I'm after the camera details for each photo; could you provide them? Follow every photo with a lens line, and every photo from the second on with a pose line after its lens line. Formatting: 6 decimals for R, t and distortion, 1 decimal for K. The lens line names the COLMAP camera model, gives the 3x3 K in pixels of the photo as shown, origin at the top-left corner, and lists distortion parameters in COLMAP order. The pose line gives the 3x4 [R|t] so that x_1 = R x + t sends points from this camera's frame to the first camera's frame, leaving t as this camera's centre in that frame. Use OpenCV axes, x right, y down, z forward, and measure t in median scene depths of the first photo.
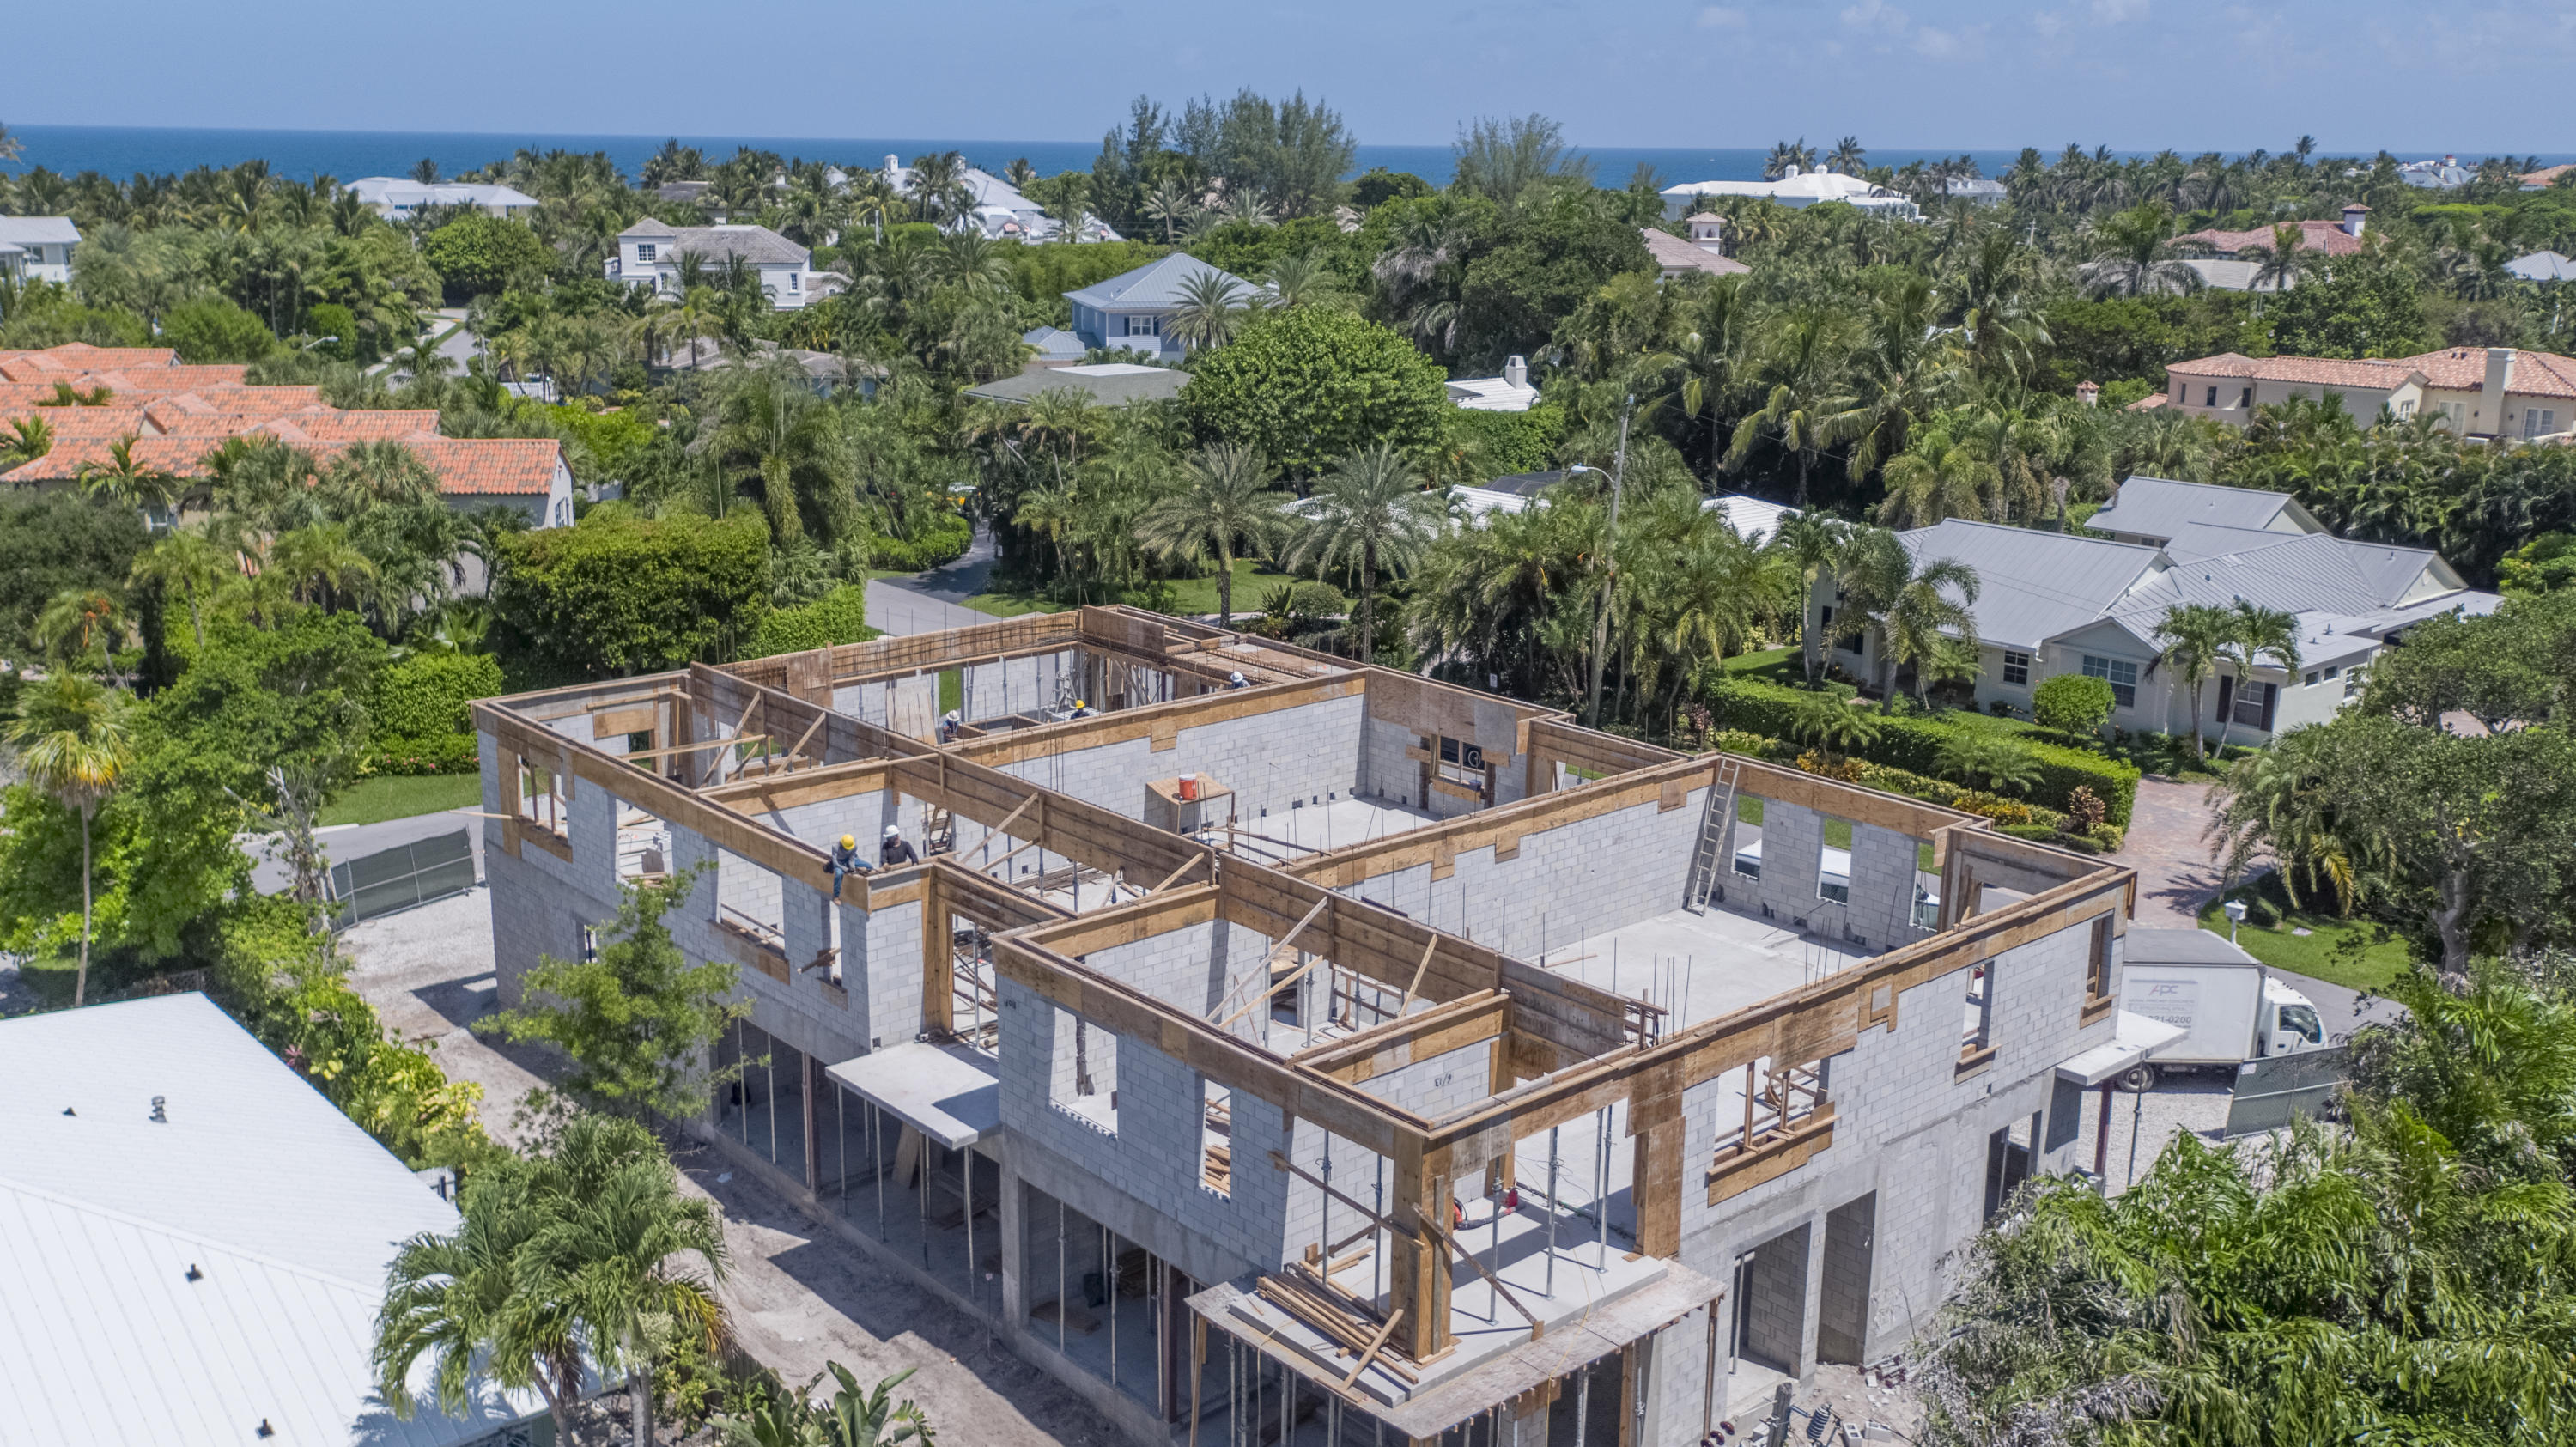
lens RADIAL K [[2298.5, 0, 1288.0], [0, 2298.5, 723.5], [0, 0, 1]] dist [0.034636, -0.007818]
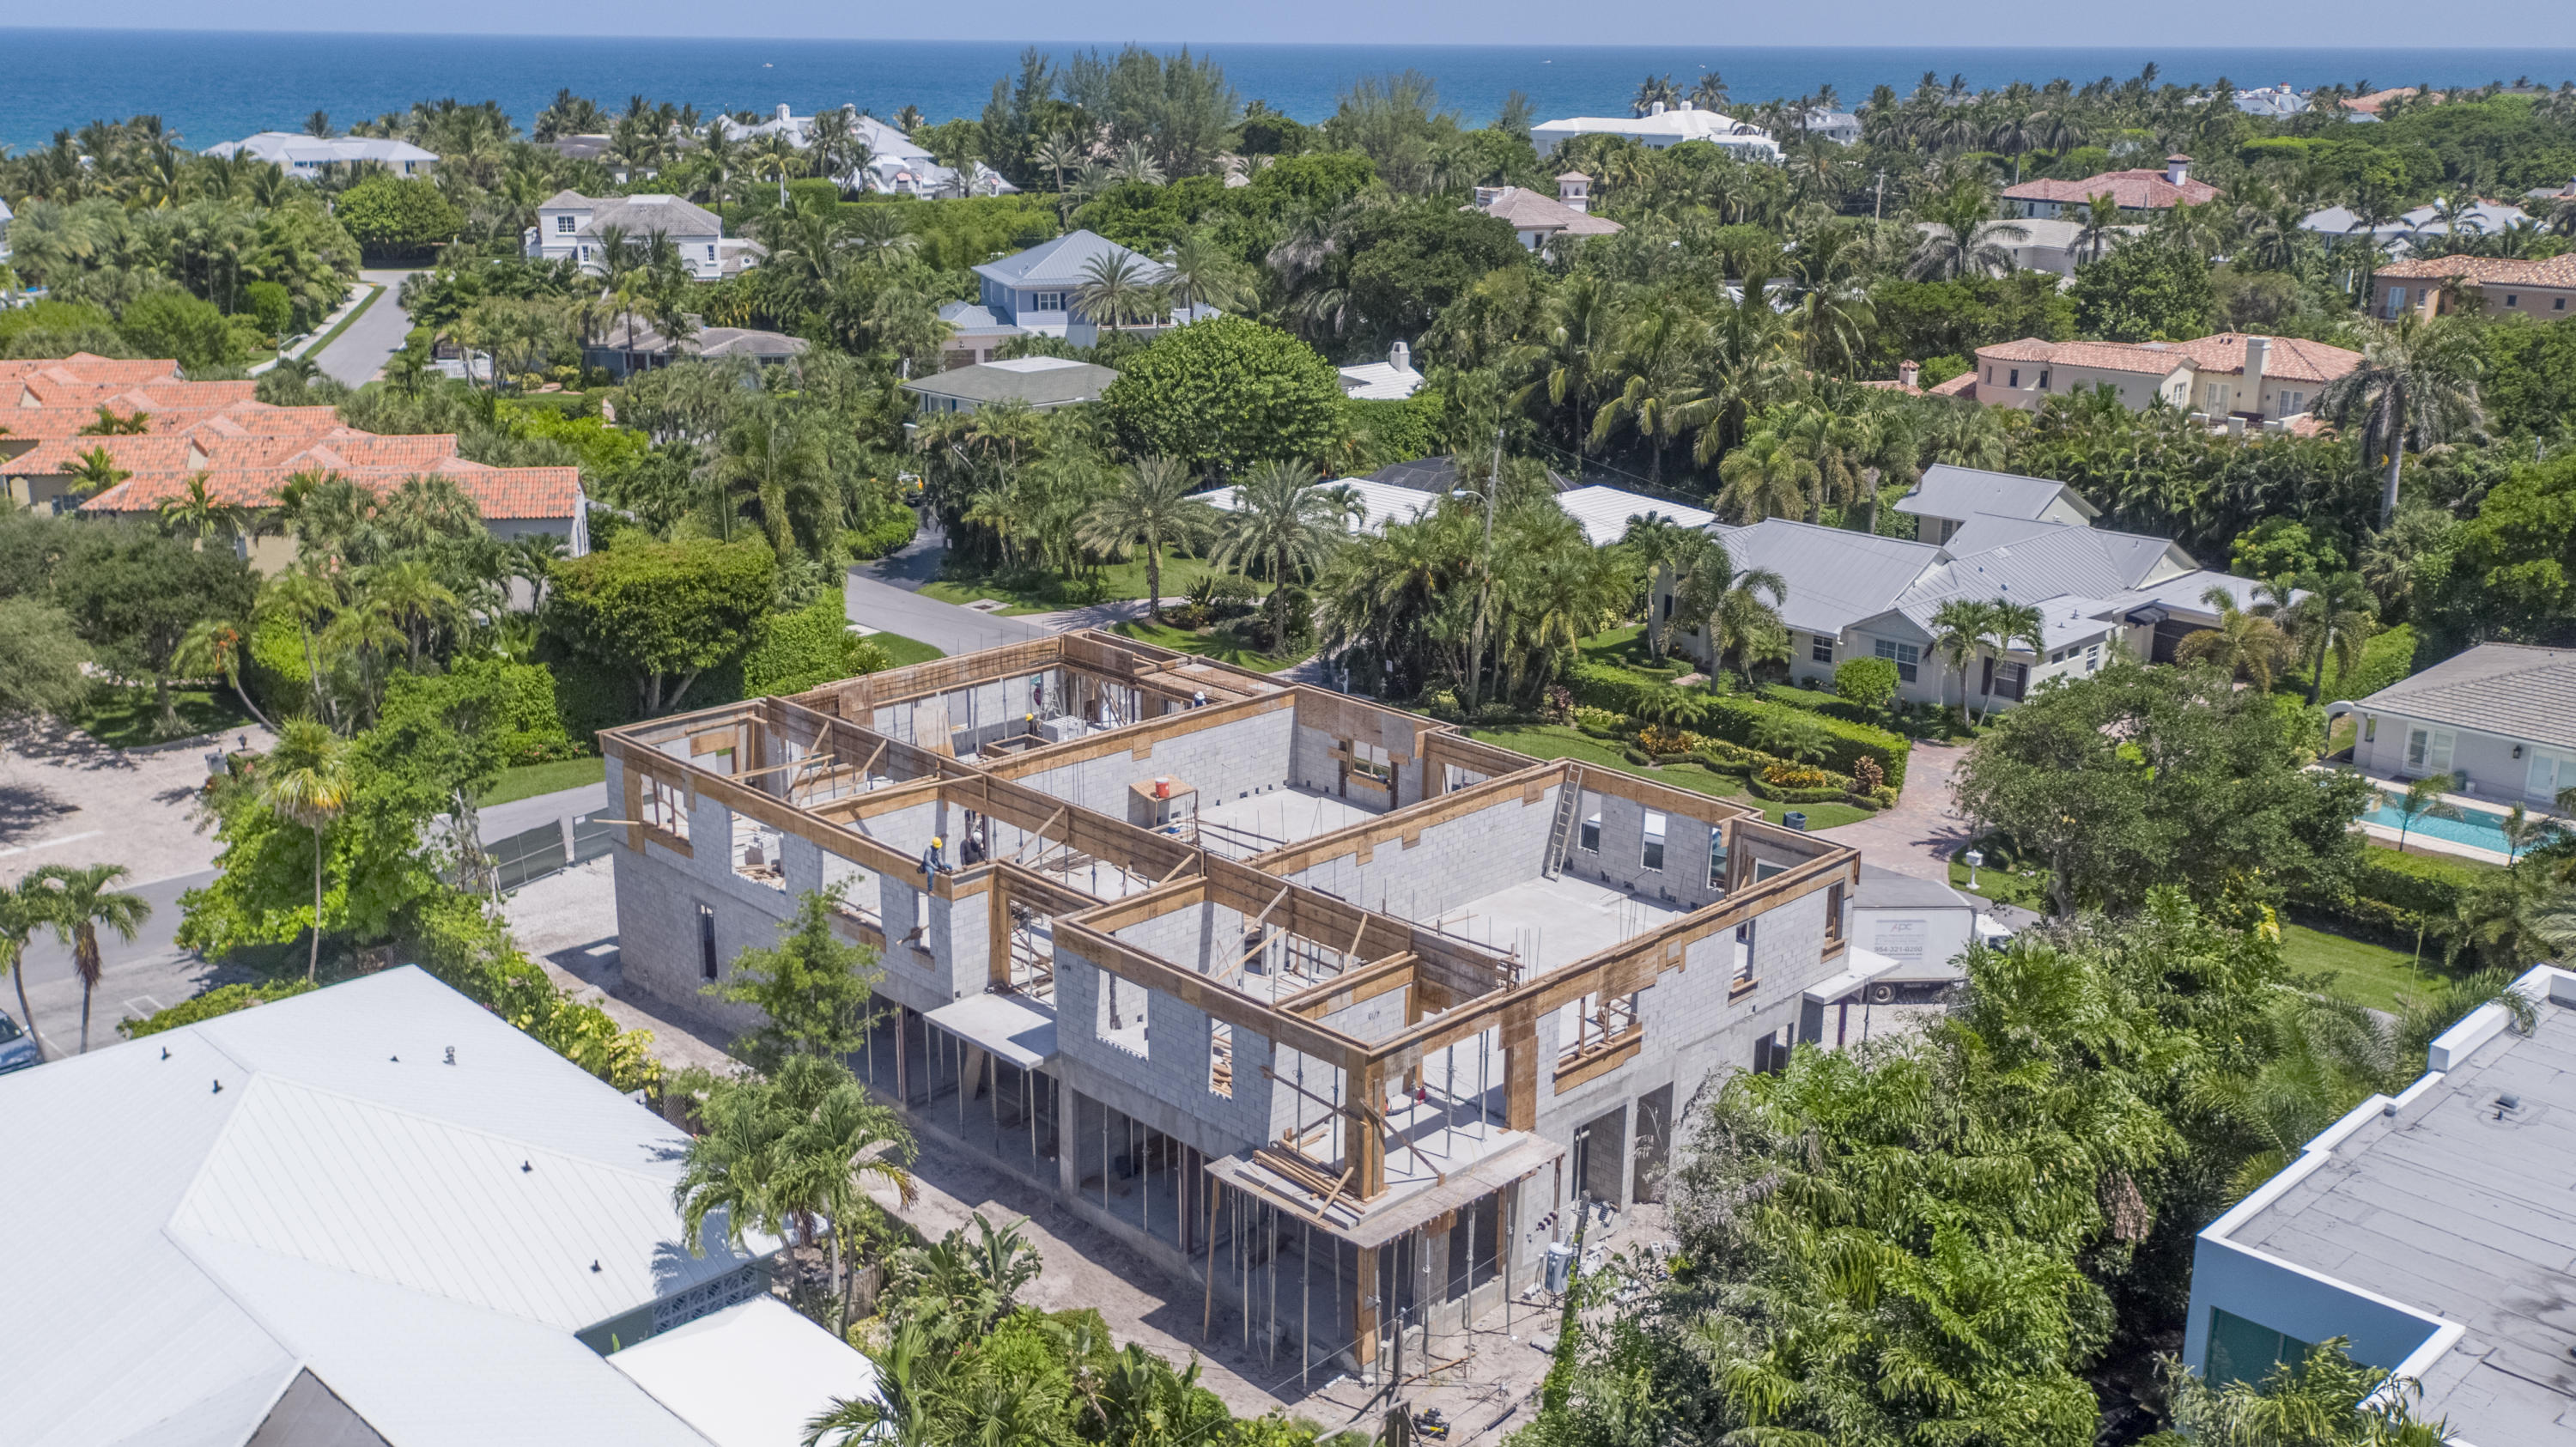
lens RADIAL K [[2334.4, 0, 1288.0], [0, 2334.4, 723.5], [0, 0, 1]] dist [0.035319, -0.007539]
pose [[0.998493, -0.018150, 0.051787, -0.028454], [0.016061, 0.999051, 0.040480, -0.042624], [-0.052473, -0.039587, 0.997837, -0.220677]]
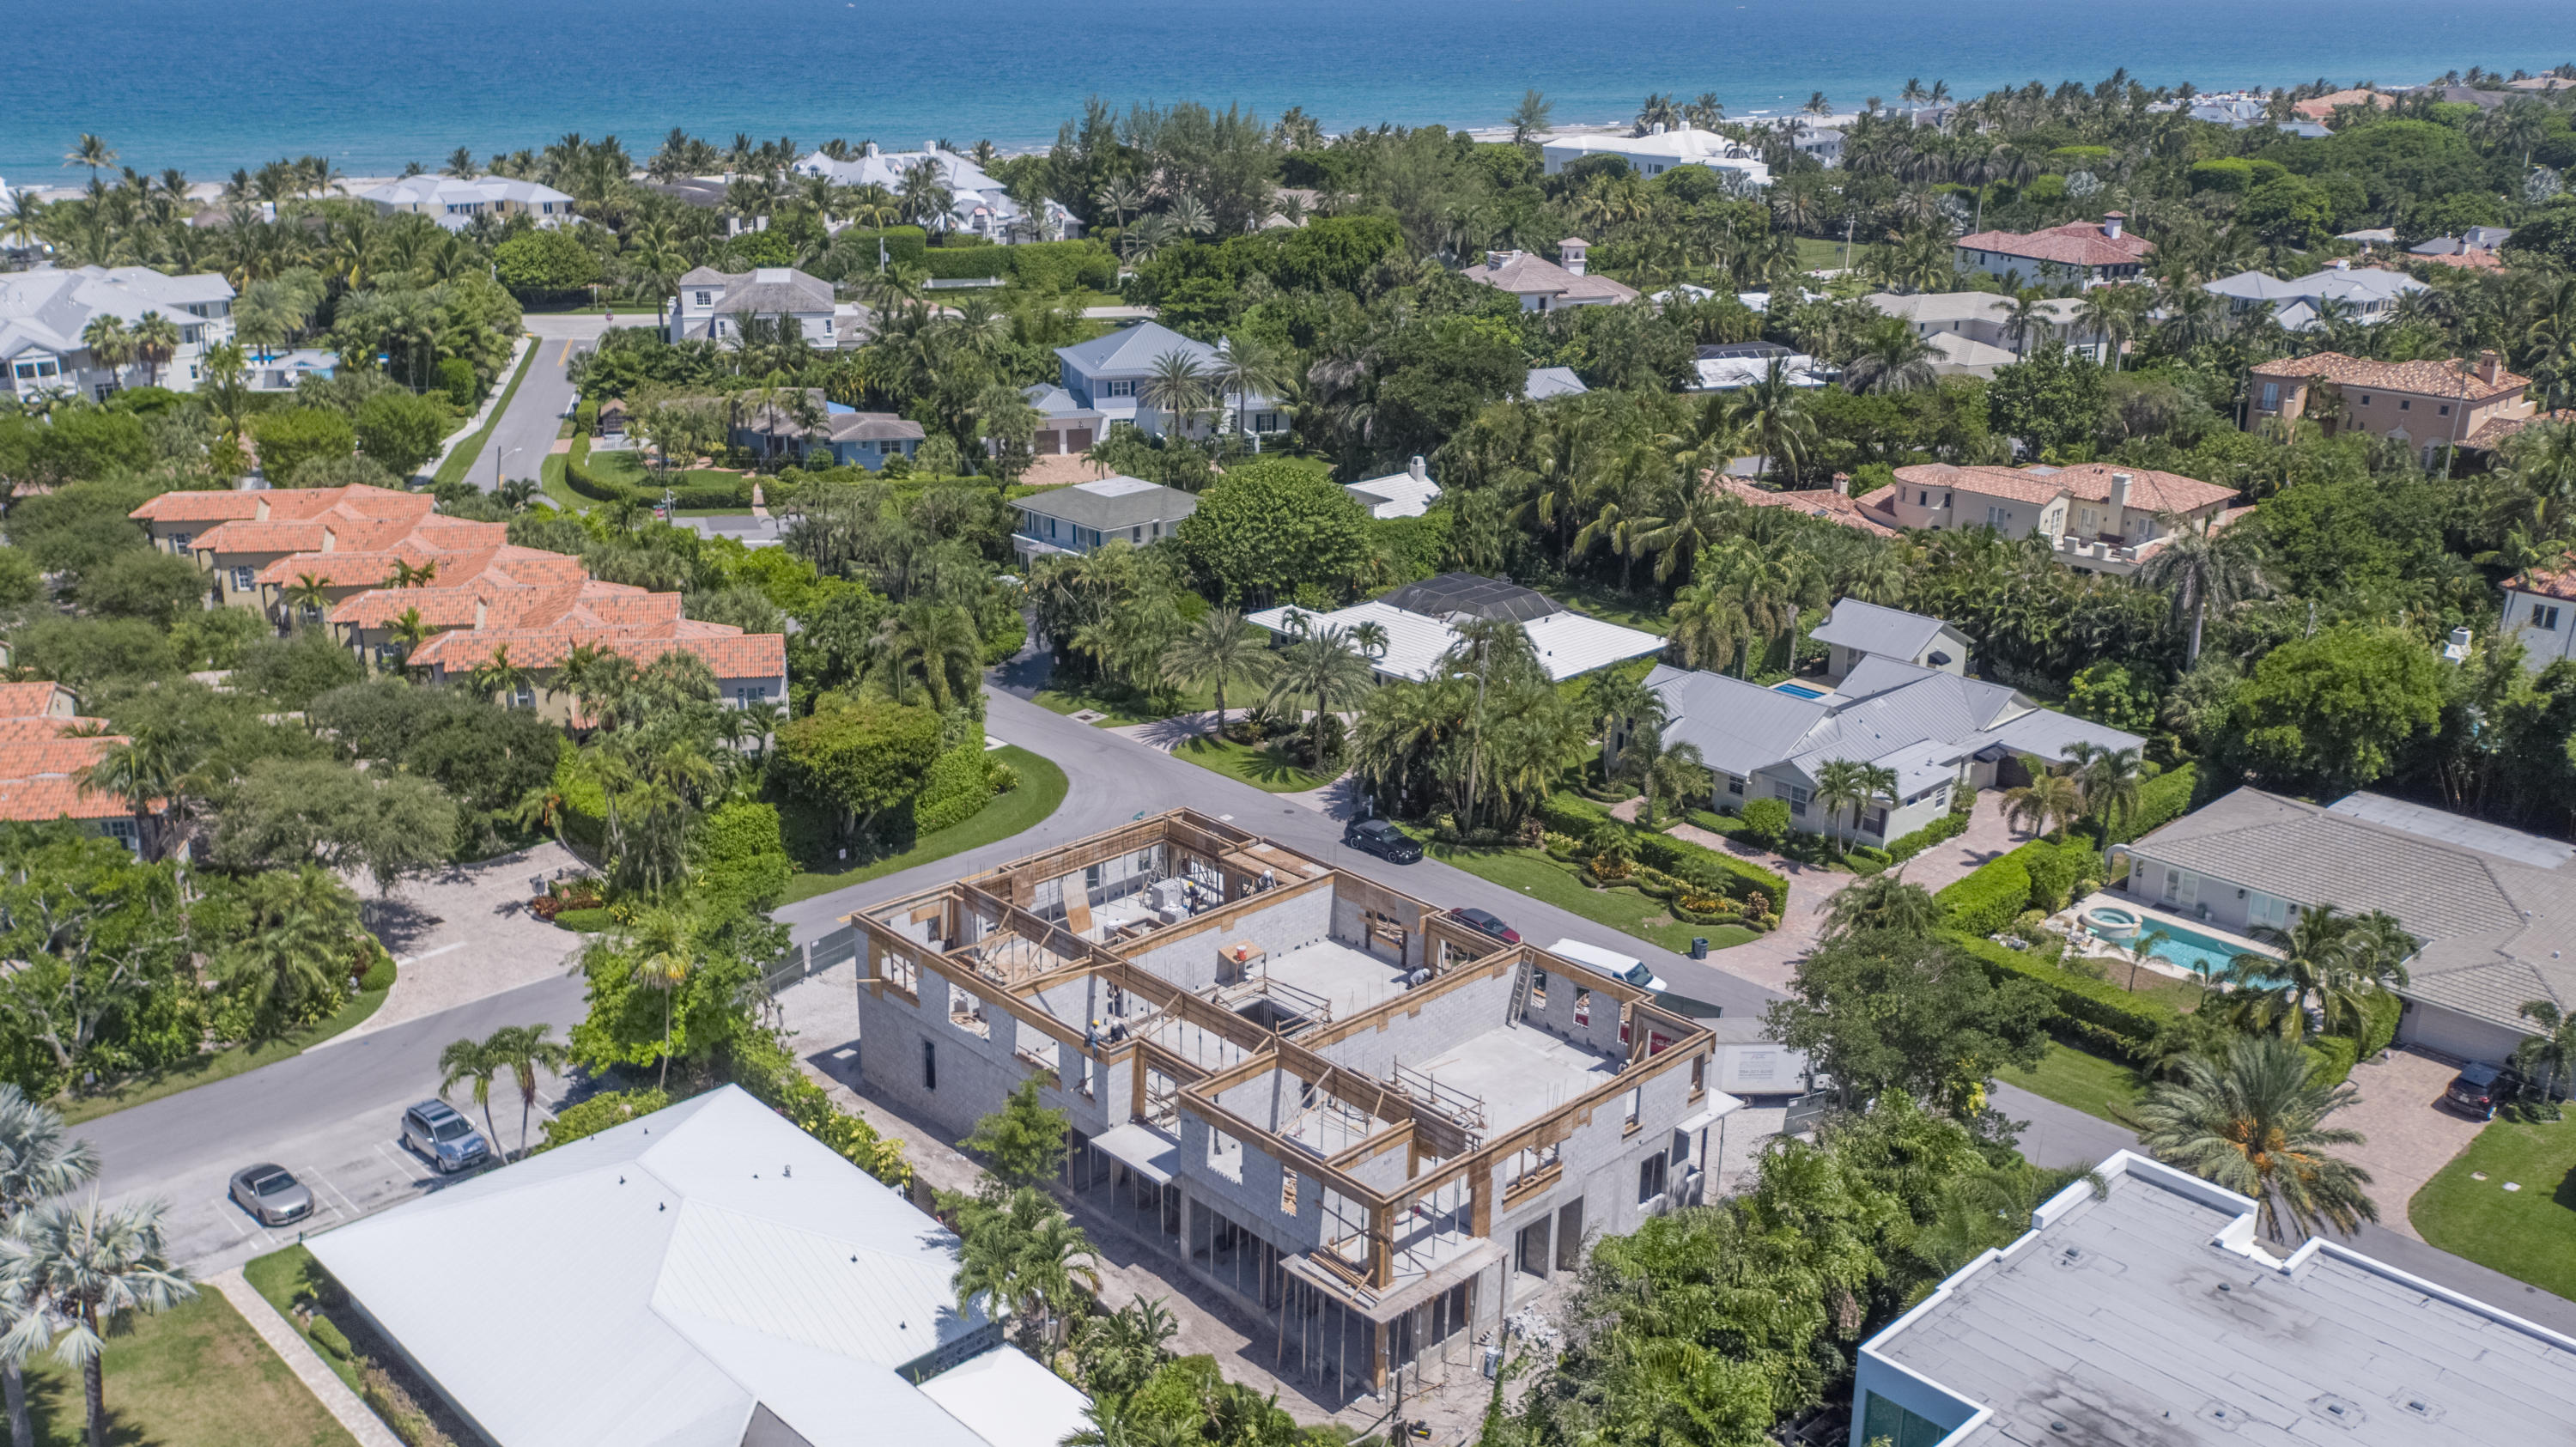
lens RADIAL K [[2241.9, 0, 1288.0], [0, 2241.9, 723.5], [0, 0, 1]] dist [0.035449, -0.008714]
pose [[0.999124, -0.011392, 0.040255, -0.054101], [0.007728, 0.995909, 0.090029, -0.223964], [-0.041116, -0.089639, 0.995125, -0.547673]]
